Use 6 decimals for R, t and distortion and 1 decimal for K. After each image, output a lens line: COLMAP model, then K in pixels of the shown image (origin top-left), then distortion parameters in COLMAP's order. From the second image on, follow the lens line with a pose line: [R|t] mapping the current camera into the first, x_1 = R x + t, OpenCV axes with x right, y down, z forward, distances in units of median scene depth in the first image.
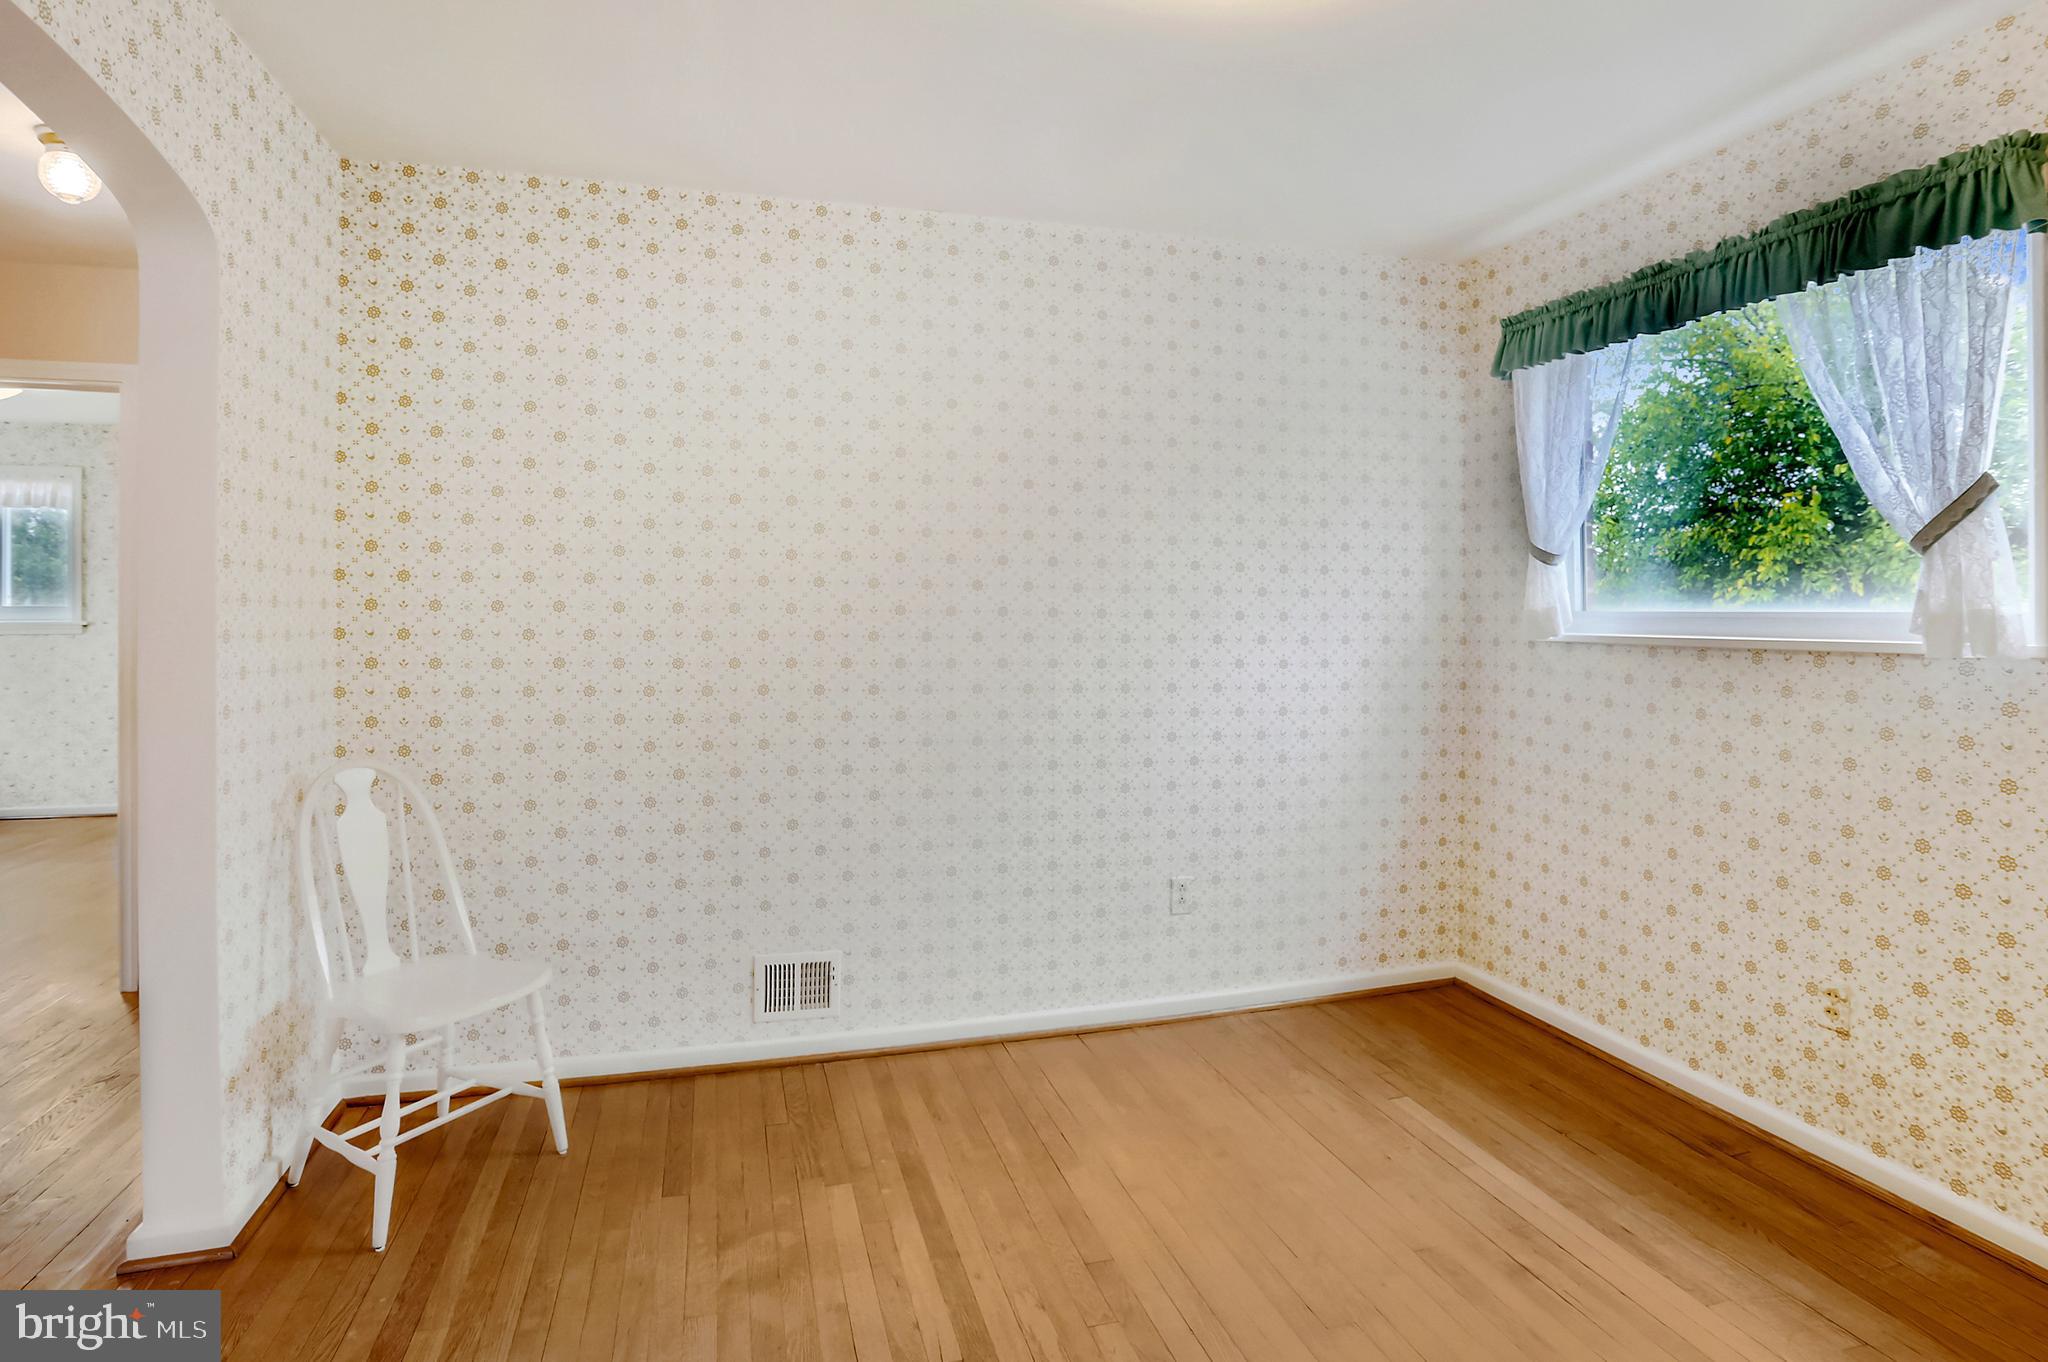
lens RADIAL K [[1048.3, 0, 1014.0], [0, 1048.3, 625.6], [0, 0, 1]] dist [-0.029209, 0.002024]
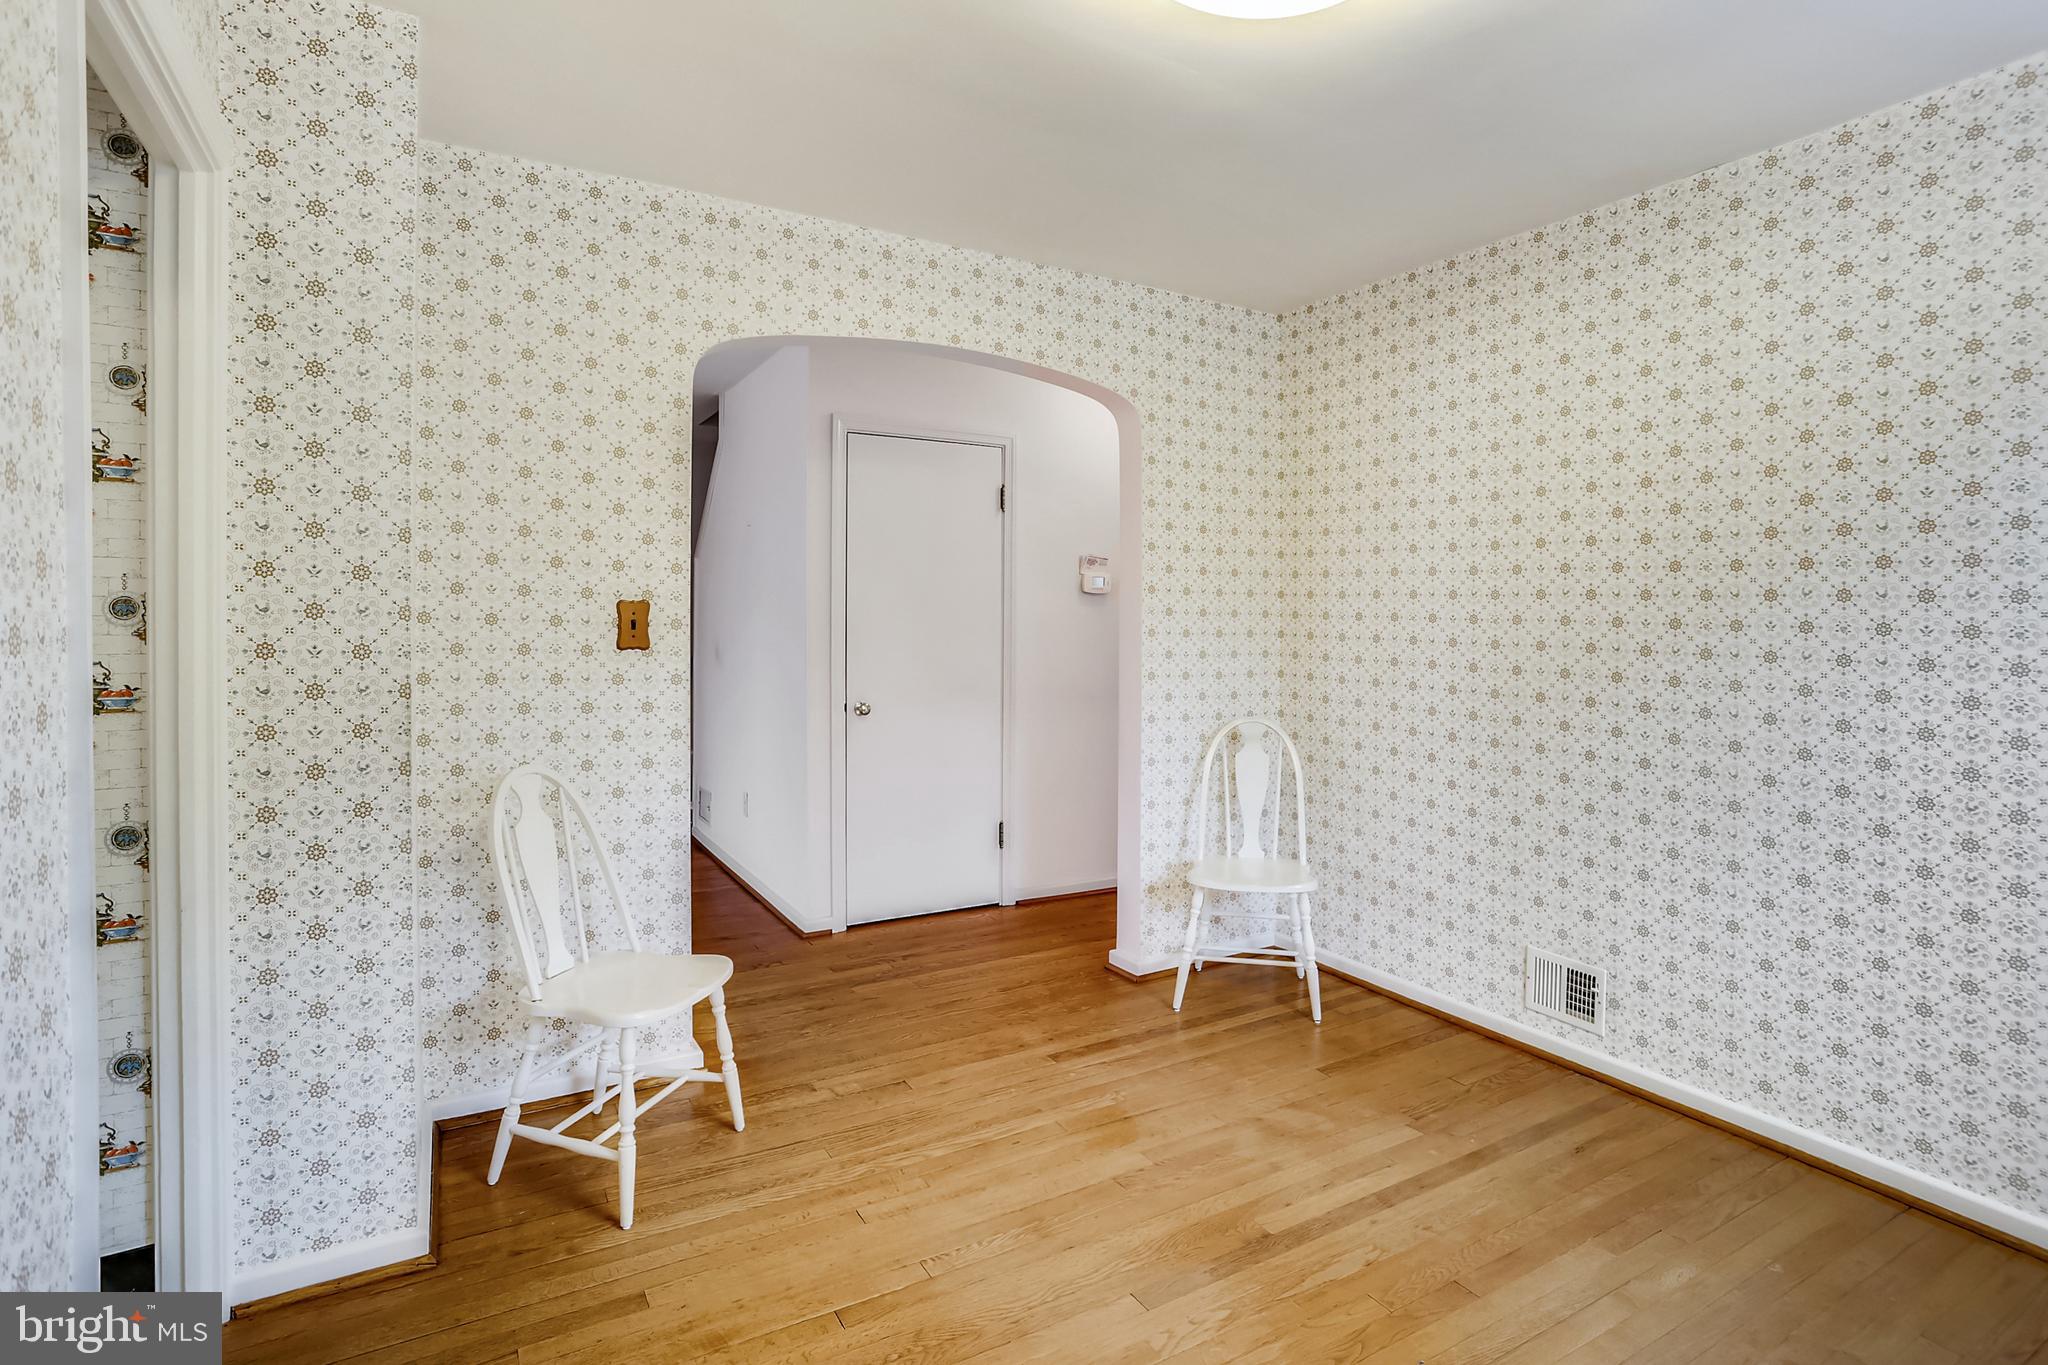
lens RADIAL K [[1048.3, 0, 1033.5], [0, 1048.3, 611.0], [0, 0, 1]] dist [-0.029209, 0.002024]
pose [[0.254756, 0.003468, -0.966999, 0.761056], [-0.009836, 0.999951, 0.000995, -0.023133], [0.966955, 0.009257, 0.254778, 0.284125]]
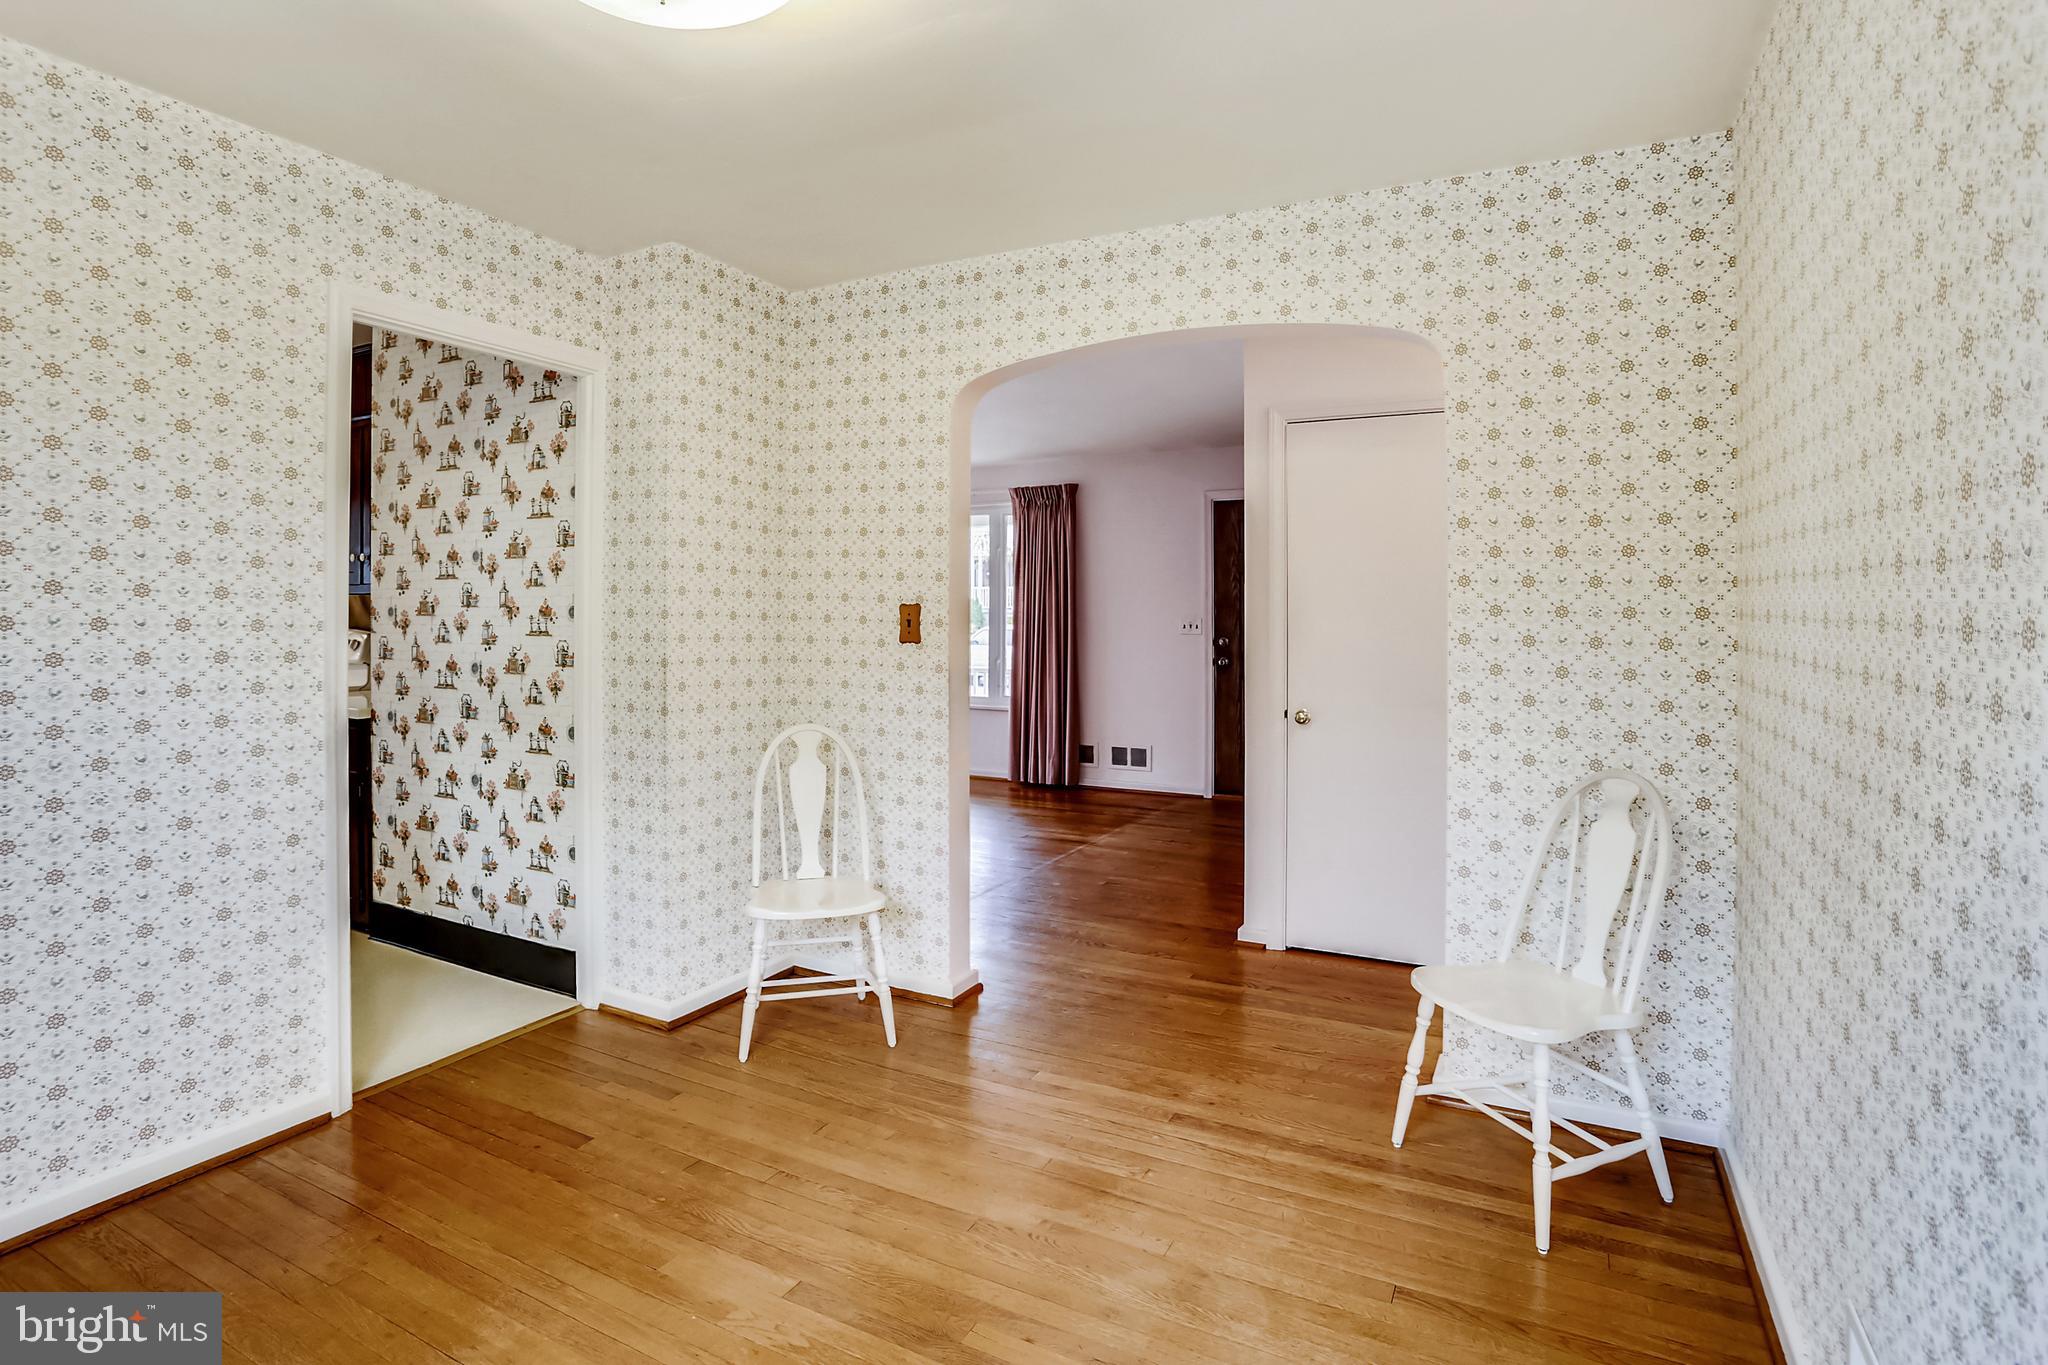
lens RADIAL K [[1048.3, 0, 1025.8], [0, 1048.3, 608.6], [0, 0, 1]] dist [-0.029209, 0.002024]
pose [[-0.697762, 0.001006, -0.716329, 0.468008], [-0.003451, 0.999983, 0.004765, -0.030100], [0.716322, 0.005797, -0.697746, 1.257047]]
